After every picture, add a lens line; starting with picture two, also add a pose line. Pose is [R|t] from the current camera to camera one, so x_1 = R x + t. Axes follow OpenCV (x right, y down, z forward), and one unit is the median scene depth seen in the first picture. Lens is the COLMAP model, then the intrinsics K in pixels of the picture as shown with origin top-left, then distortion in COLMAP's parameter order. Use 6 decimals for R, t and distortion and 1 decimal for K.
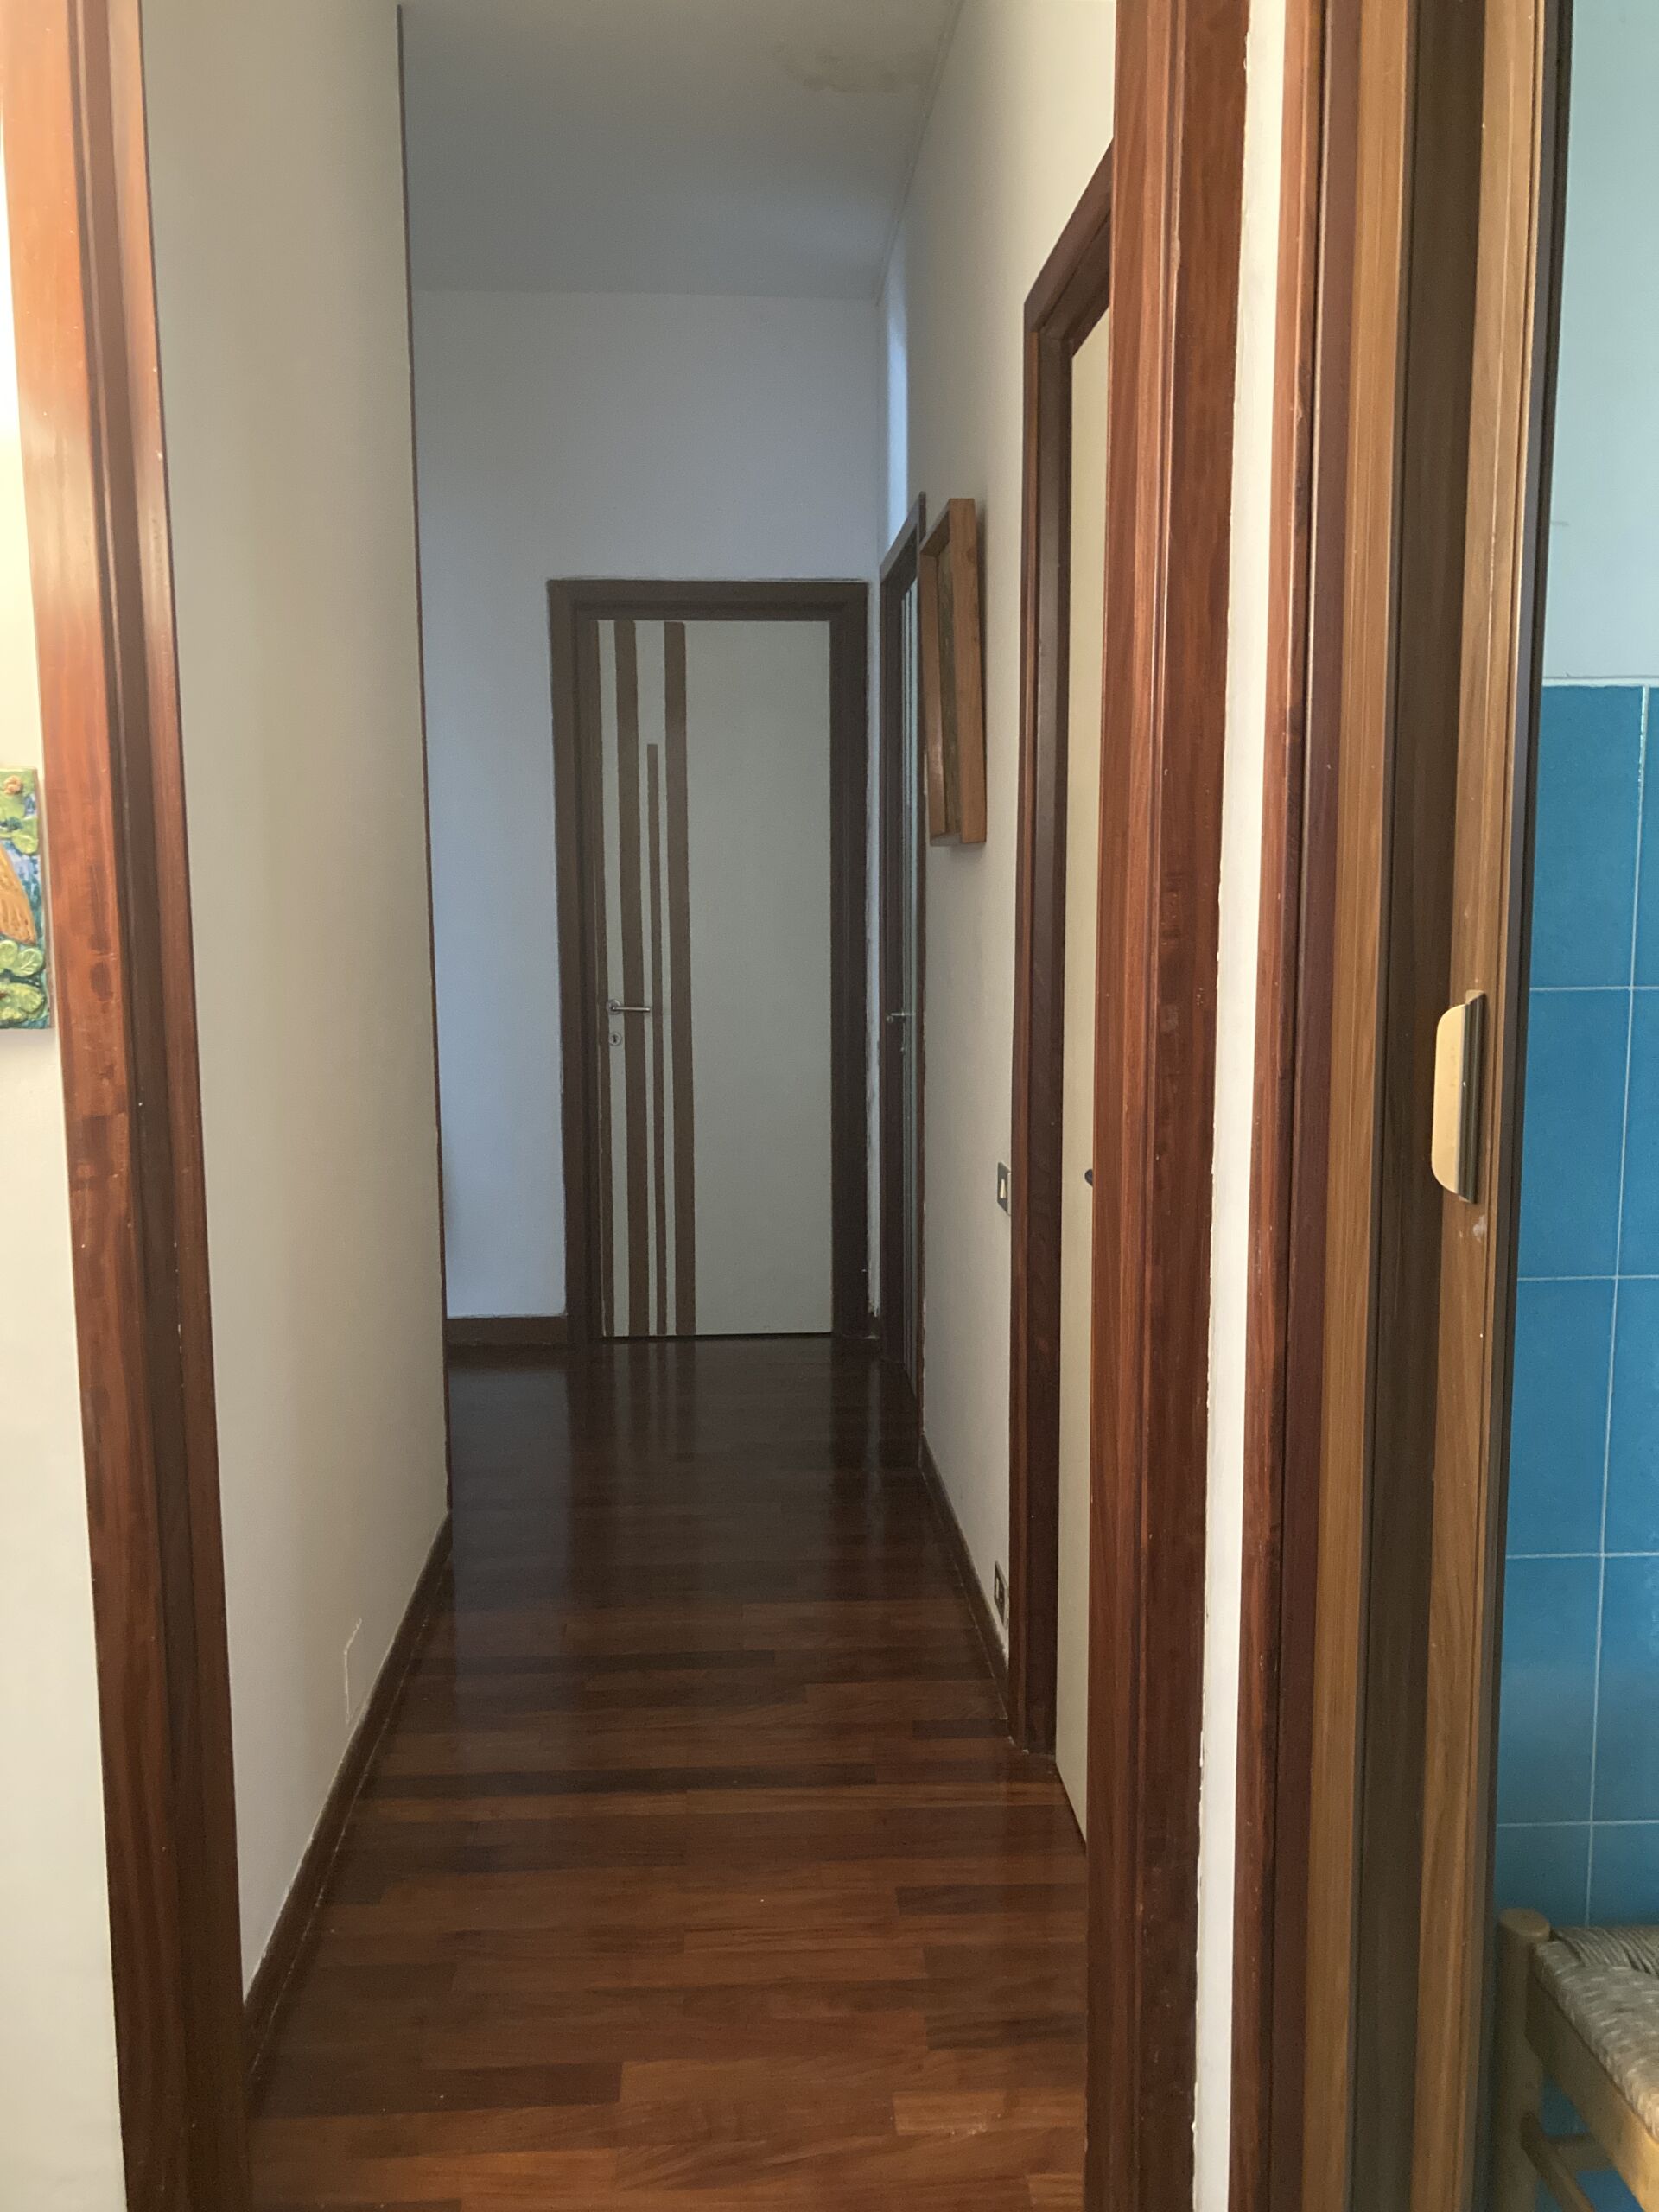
lens RADIAL K [[1811.0, 0, 829.5], [0, 1811.0, 1106.0], [0, 0, 1]] dist [0.005888, -0.010717]
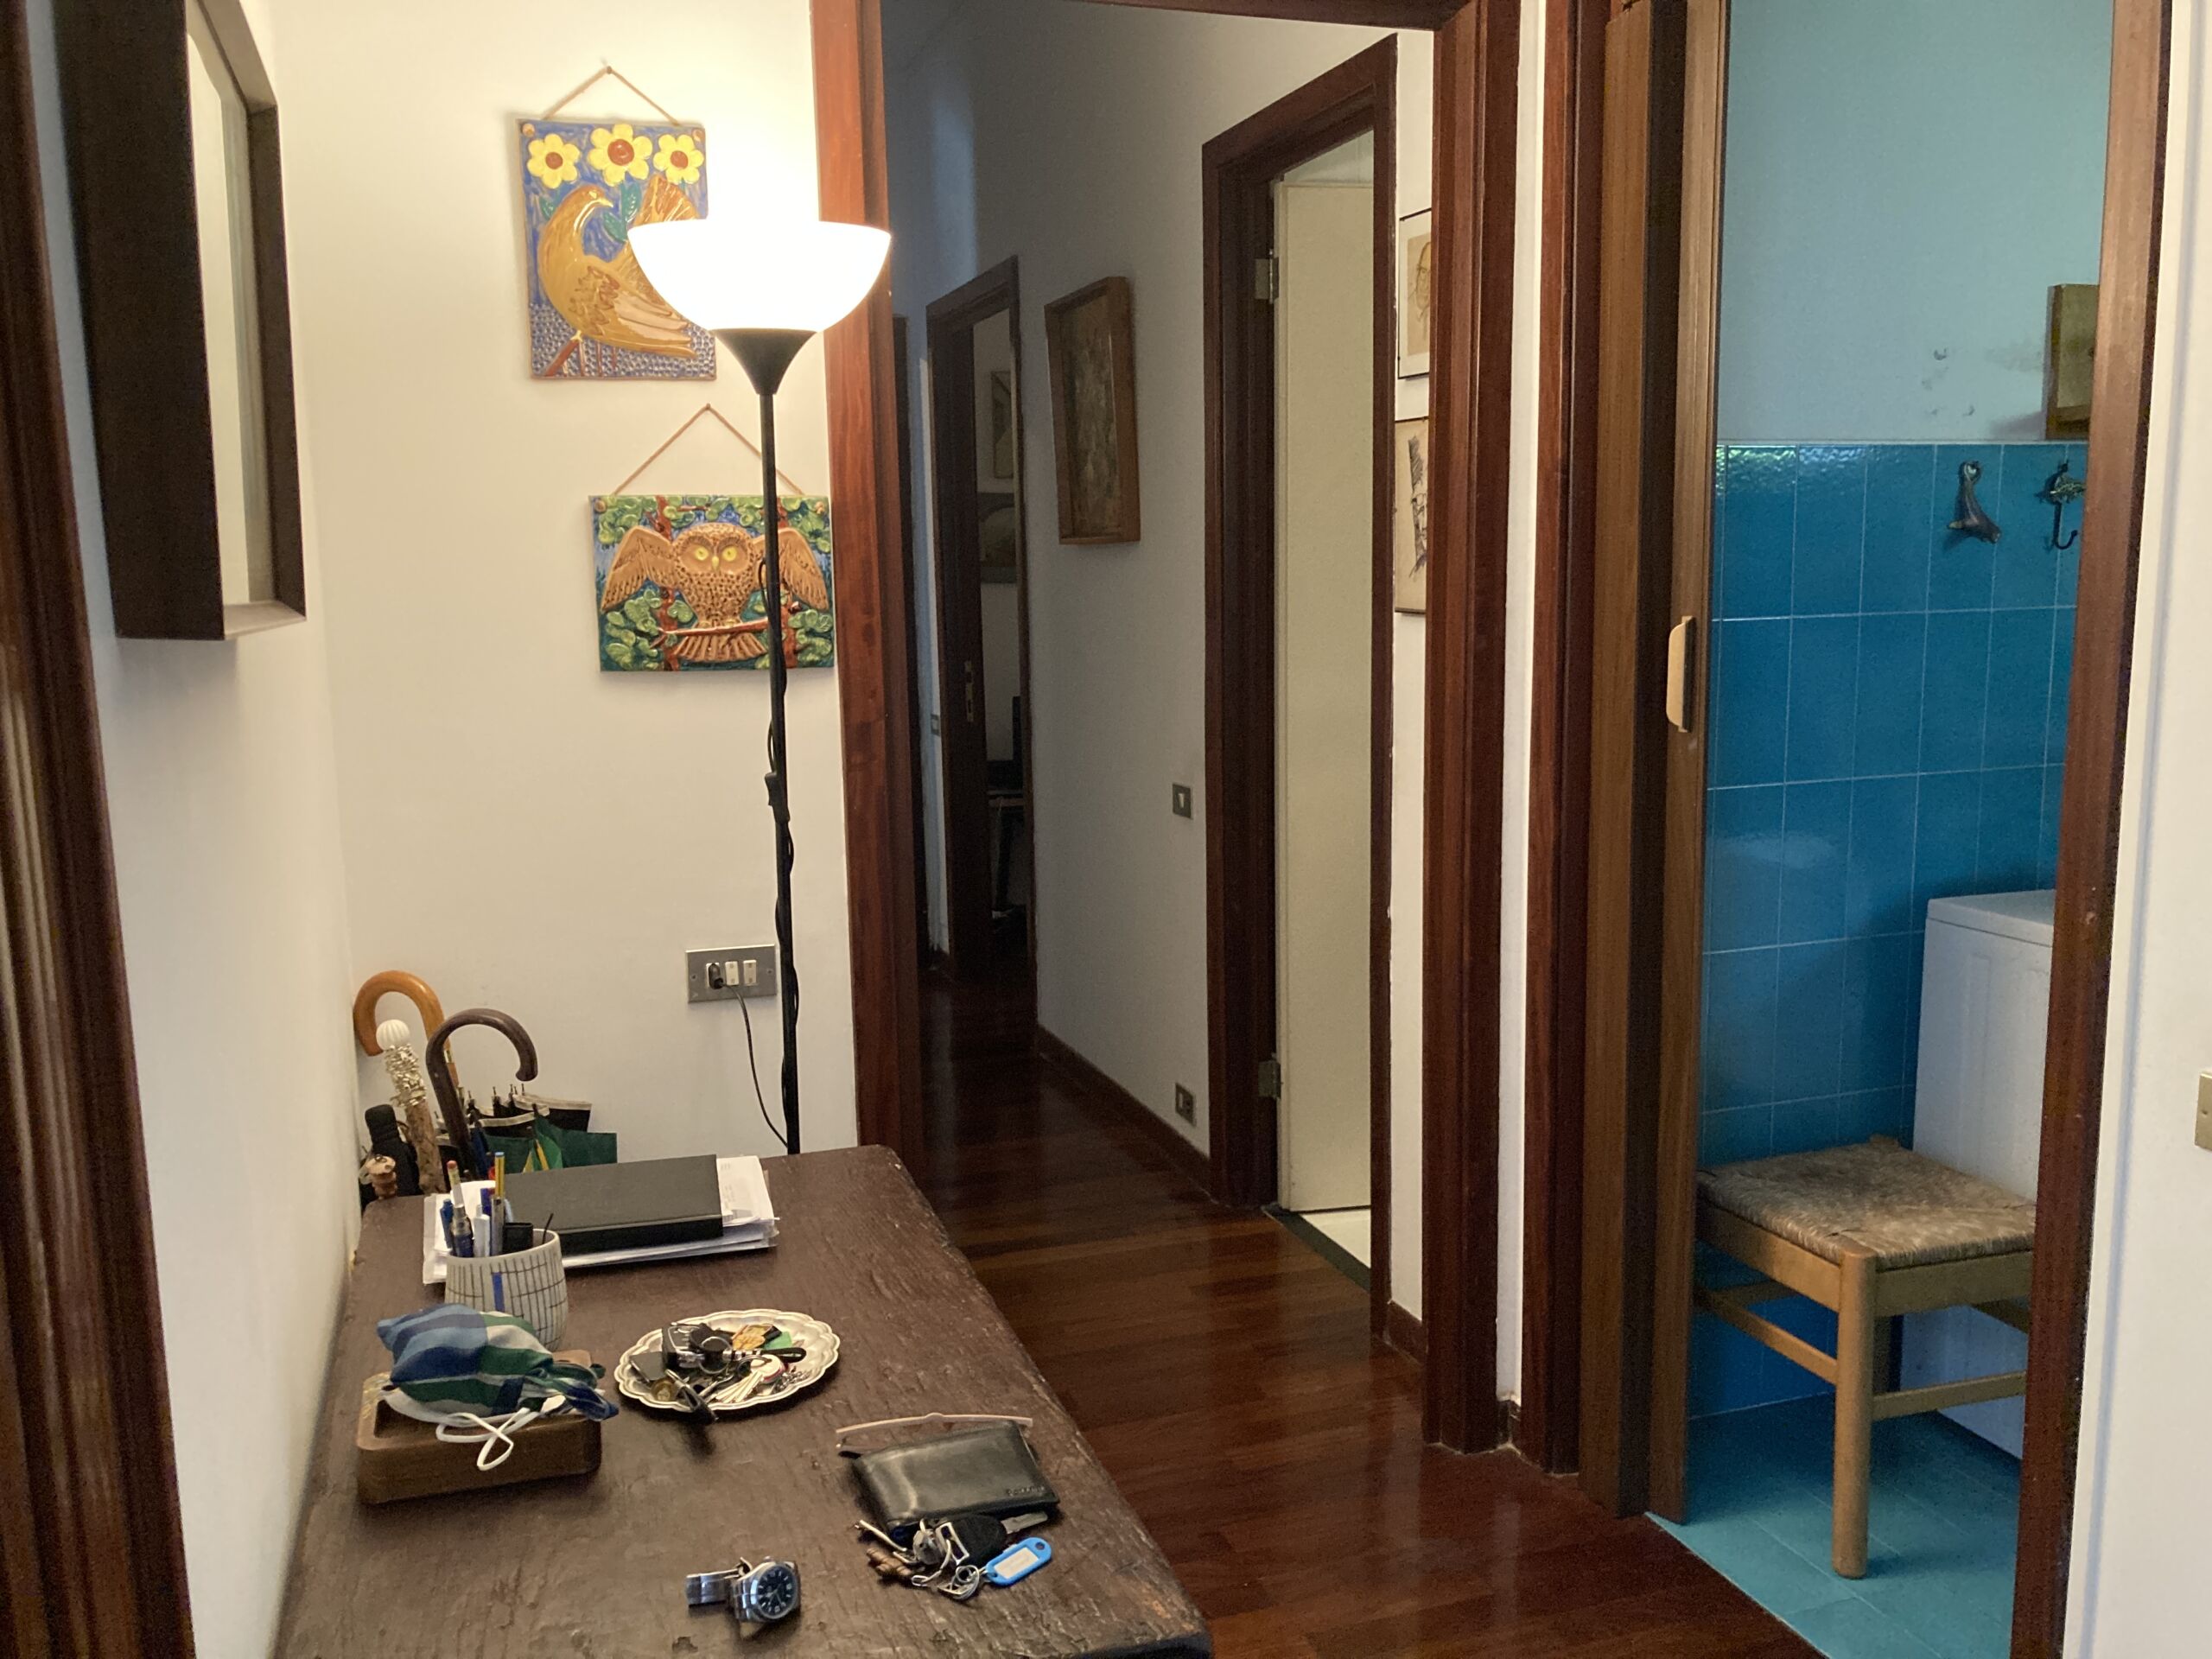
lens RADIAL K [[1811.0, 0, 1112.8], [0, 1811.0, 832.9], [0, 0, 1]] dist [0.005888, -0.010717]
pose [[0.962091, -0.054342, 0.267259, -0.621917], [0.049317, 0.998458, 0.025483, 0.070504], [-0.268231, -0.011337, 0.963288, -0.545613]]
